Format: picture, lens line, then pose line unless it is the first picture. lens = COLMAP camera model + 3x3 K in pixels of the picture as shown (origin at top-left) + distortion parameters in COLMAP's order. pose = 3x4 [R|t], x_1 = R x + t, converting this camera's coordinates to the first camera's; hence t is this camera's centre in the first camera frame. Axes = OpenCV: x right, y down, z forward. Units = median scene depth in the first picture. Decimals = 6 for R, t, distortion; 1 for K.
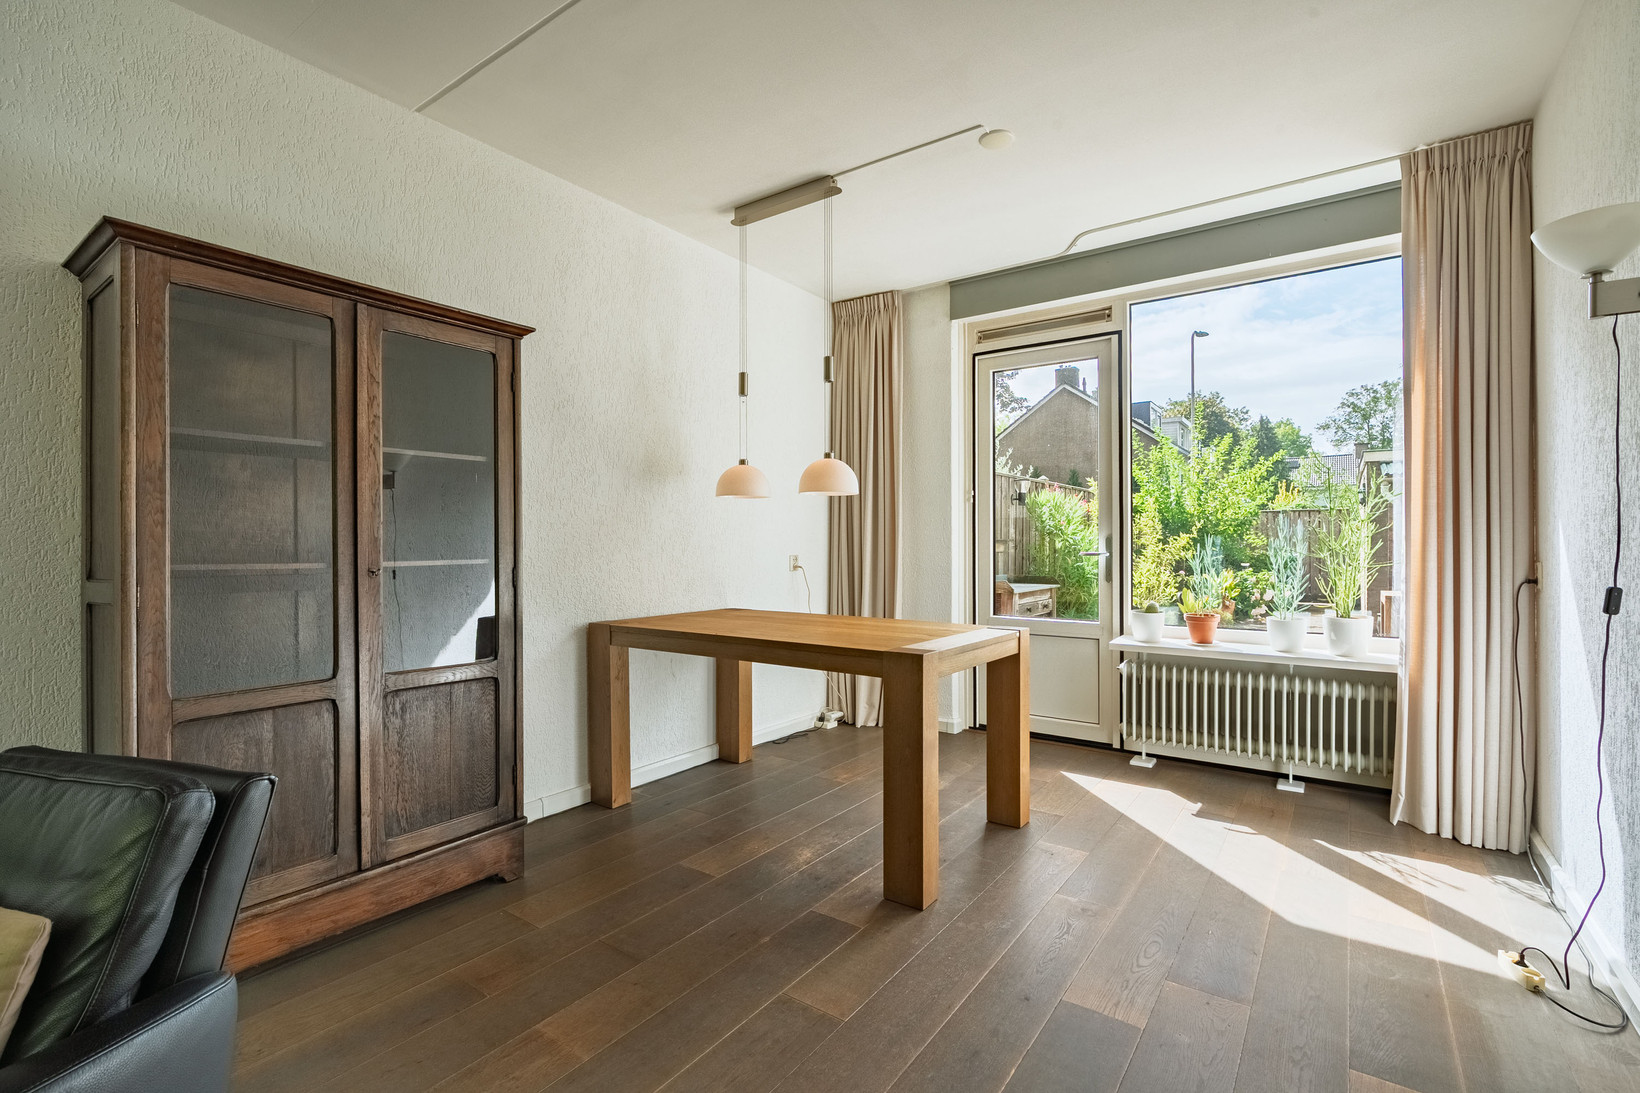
lens RADIAL K [[741.5, 0, 818.0], [0, 741.5, 547.6], [0, 0, 1]] dist [-0.008643, 0.001722]
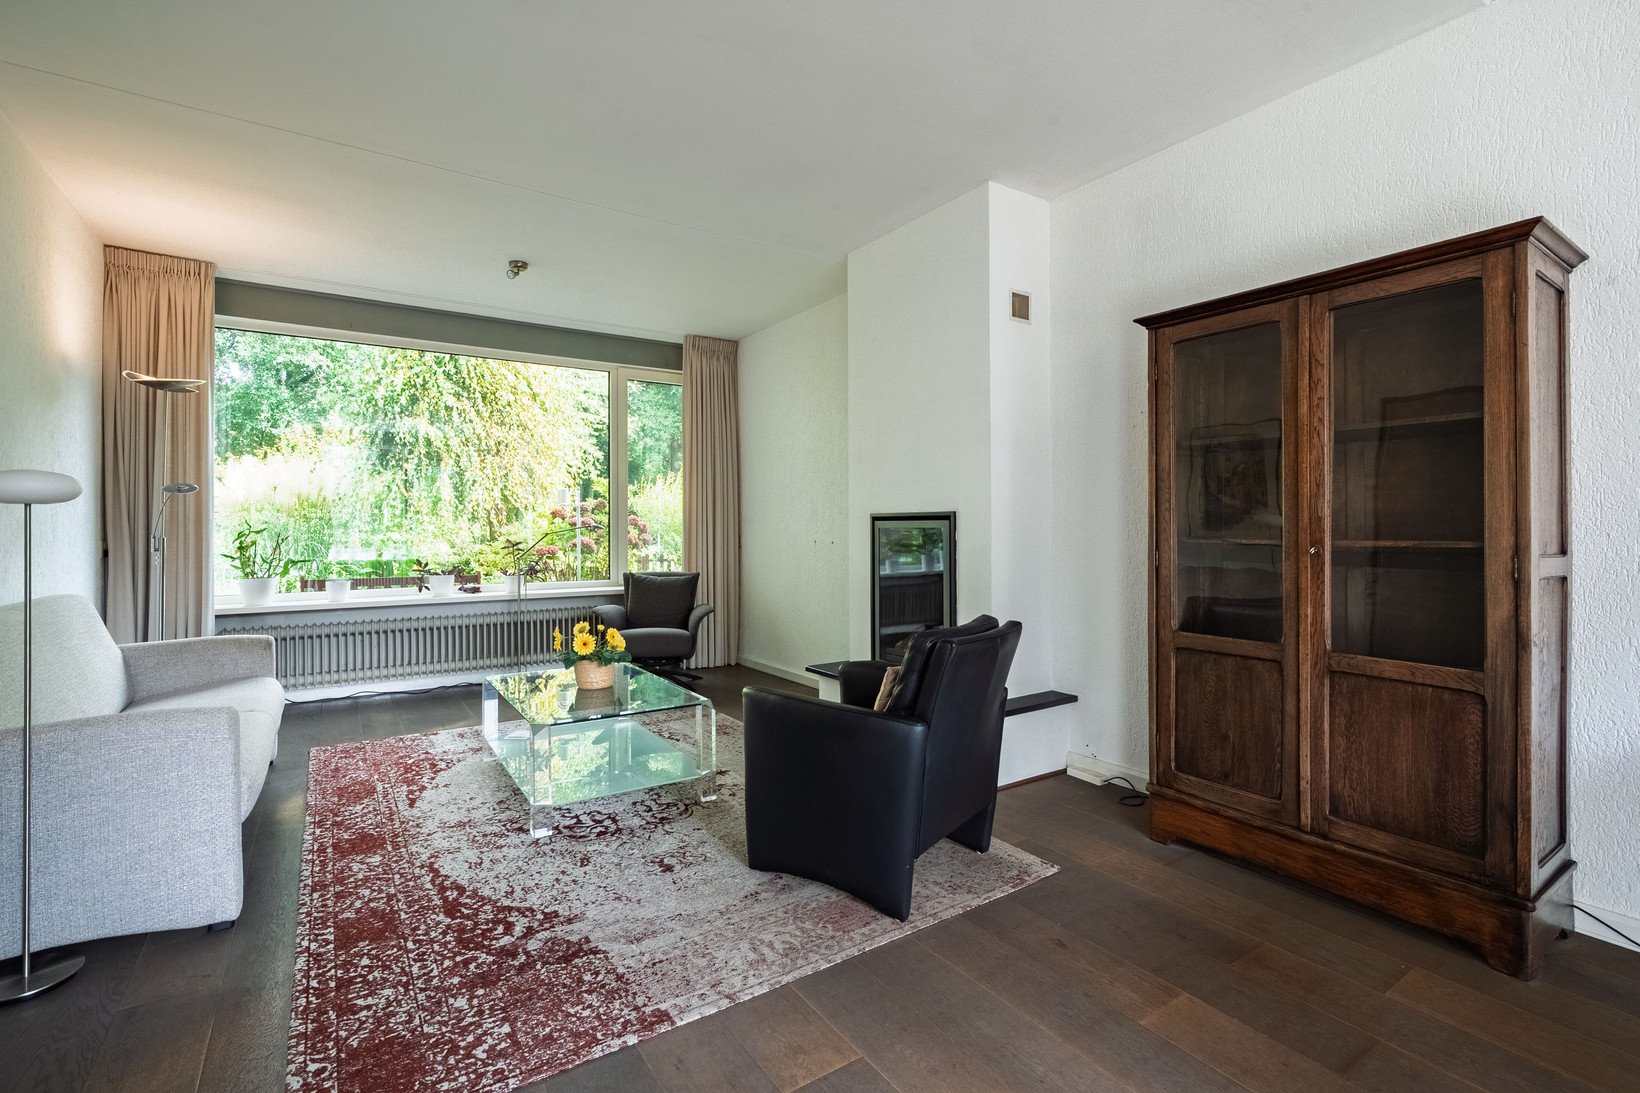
lens RADIAL K [[741.5, 0, 820.3], [0, 741.5, 530.8], [0, 0, 1]] dist [-0.008643, 0.001722]
pose [[-0.349681, 0.008706, -0.936828, 0.377677], [-0.001347, 0.999951, 0.009796, -0.002018], [0.936868, 0.004687, -0.349652, 0.442546]]
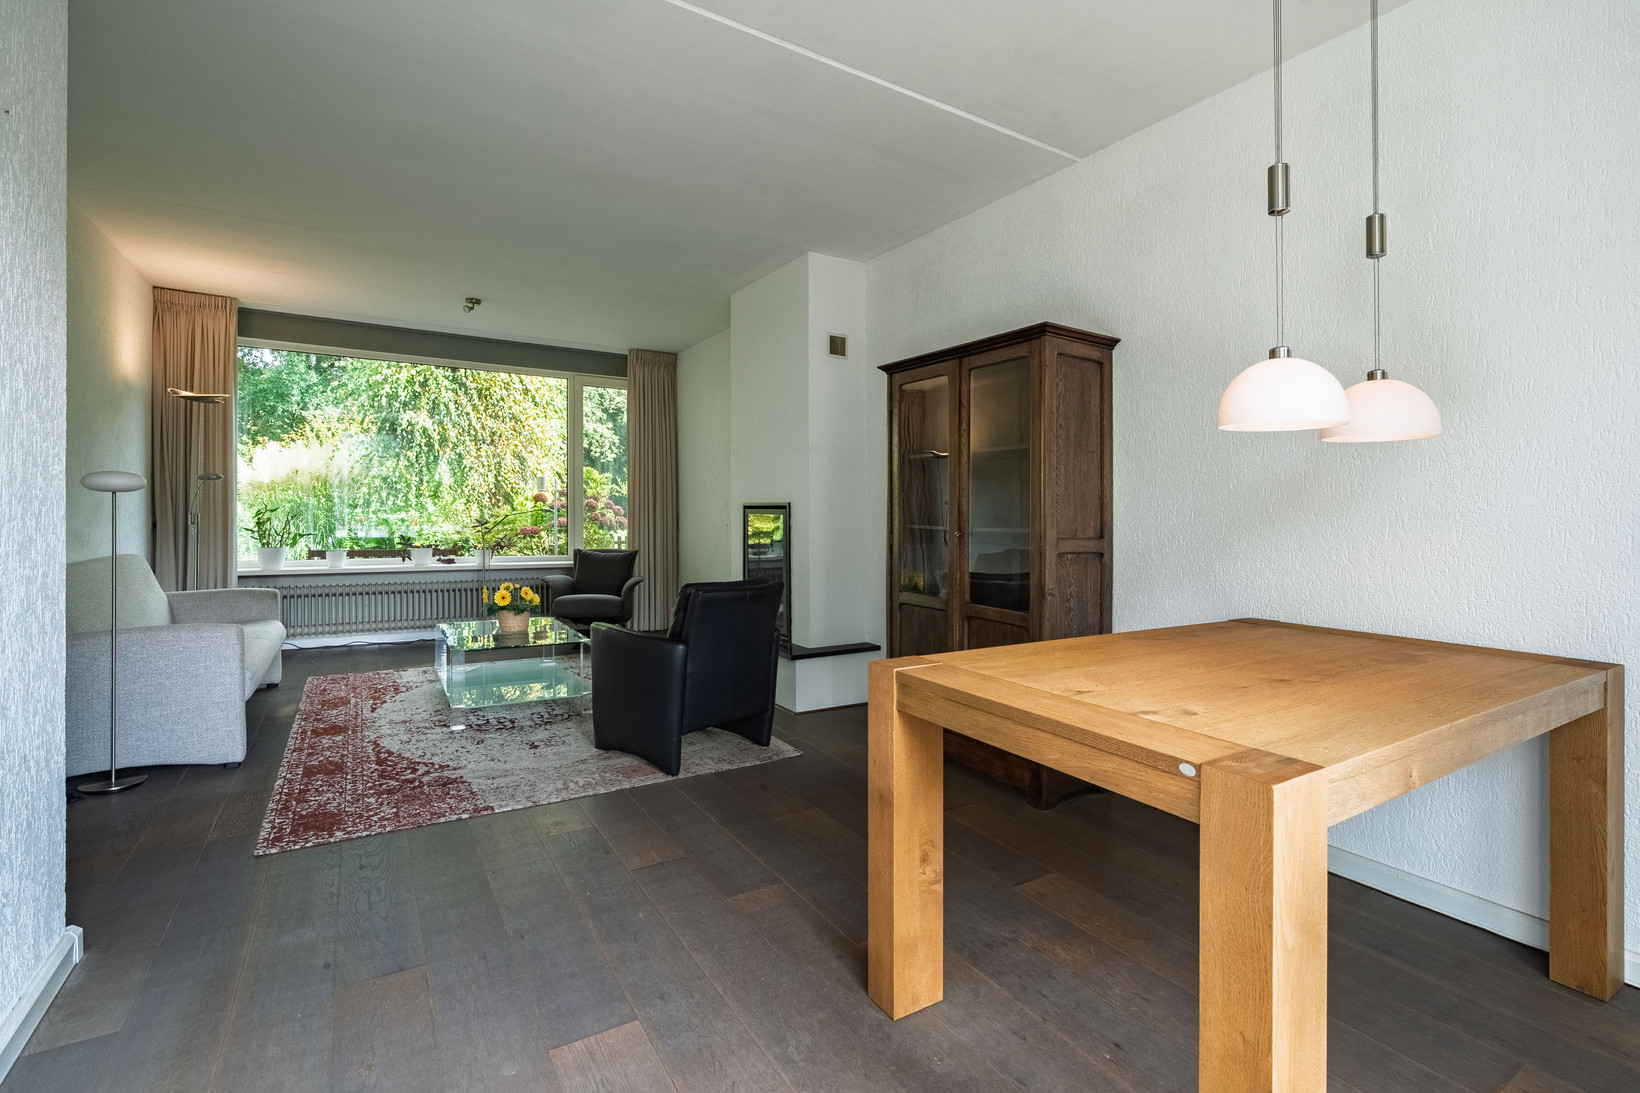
lens RADIAL K [[741.5, 0, 819.6], [0, 741.5, 529.8], [0, 0, 1]] dist [-0.008643, 0.001722]
pose [[-0.378242, 0.019722, -0.925497, 0.565520], [-0.015359, 0.999502, 0.027576, -0.007836], [0.925579, 0.024645, -0.377751, 0.810326]]
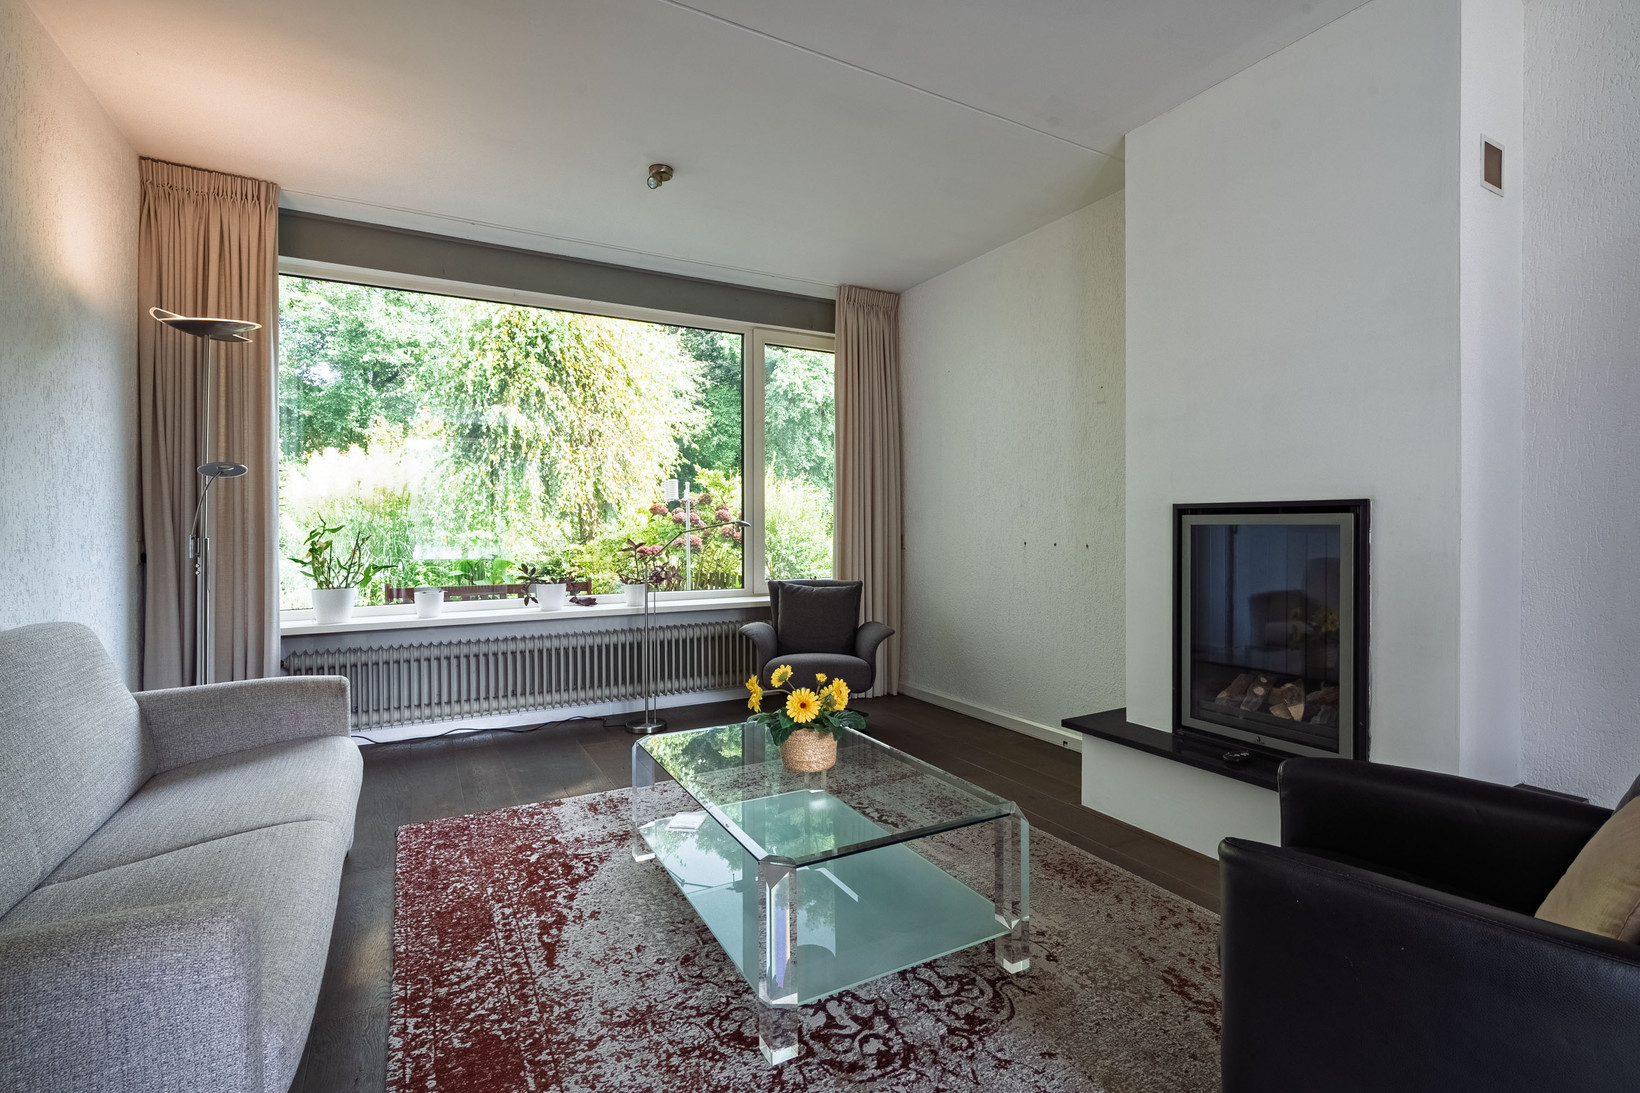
lens RADIAL K [[741.5, 0, 823.2], [0, 741.5, 532.7], [0, 0, 1]] dist [-0.008643, 0.001722]
pose [[-0.423747, 0.014608, -0.905663, 0.142297], [-0.000234, 0.999868, 0.016237, 0.000145], [0.905781, 0.007092, -0.423688, 0.104413]]
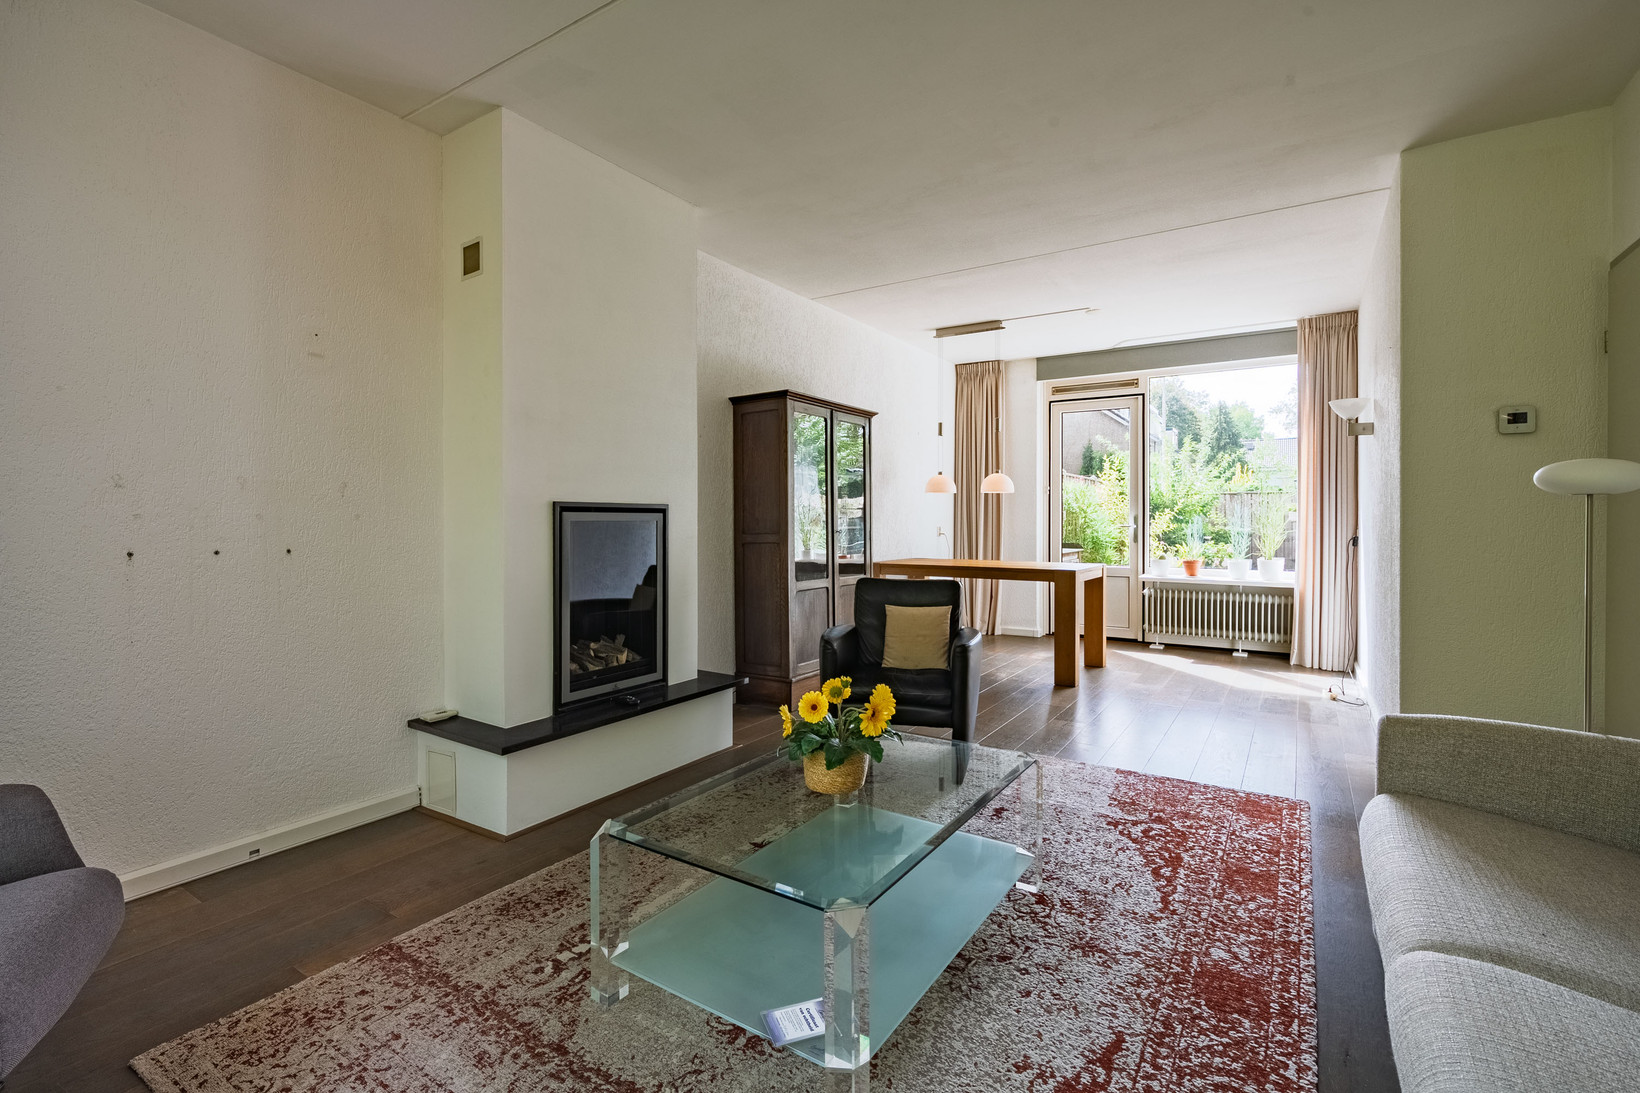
lens RADIAL K [[741.5, 0, 820.7], [0, 741.5, 527.2], [0, 0, 1]] dist [-0.008643, 0.001722]
pose [[0.998854, 0.002096, 0.047810, -0.477328], [-0.002273, 0.999991, 0.003662, 0.007748], [-0.047802, -0.003766, 0.998850, -0.765373]]
